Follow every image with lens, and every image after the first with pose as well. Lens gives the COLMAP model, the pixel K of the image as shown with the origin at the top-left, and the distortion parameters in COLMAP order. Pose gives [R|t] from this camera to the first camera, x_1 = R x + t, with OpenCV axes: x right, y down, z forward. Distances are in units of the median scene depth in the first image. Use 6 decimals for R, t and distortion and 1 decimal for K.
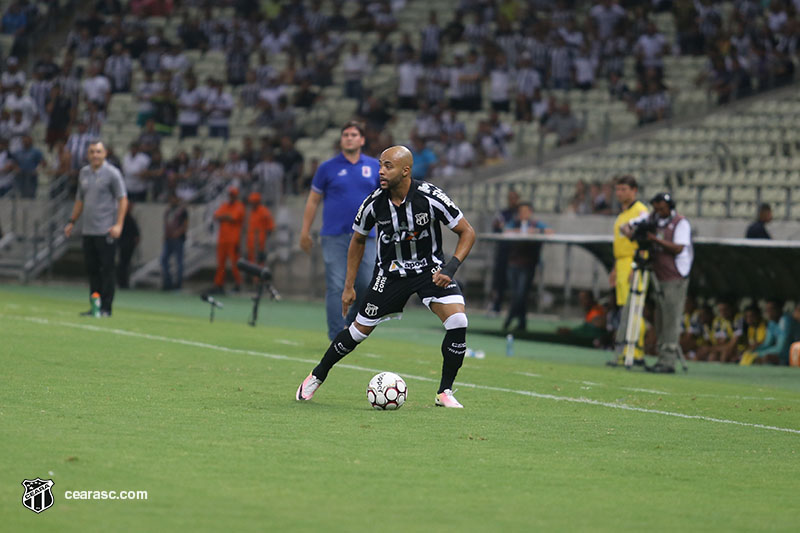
lens RADIAL K [[5651.3, 0, 401.5], [0, 5651.3, 273.2], [0, 0, 1]] dist [1.230441, 0.000000]
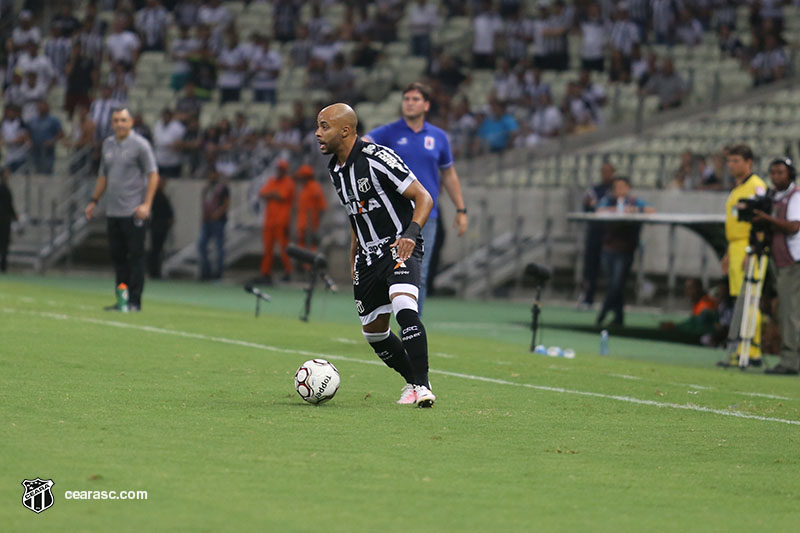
lens RADIAL K [[5651.3, 0, 396.8], [0, 5651.3, 260.2], [0, 0, 1]] dist [1.230441, 0.000000]
pose [[0.999830, -0.003048, -0.018198, 0.003339], [0.003117, 0.999988, 0.003726, -0.003142], [0.018186, -0.003782, 0.999827, 0.139825]]
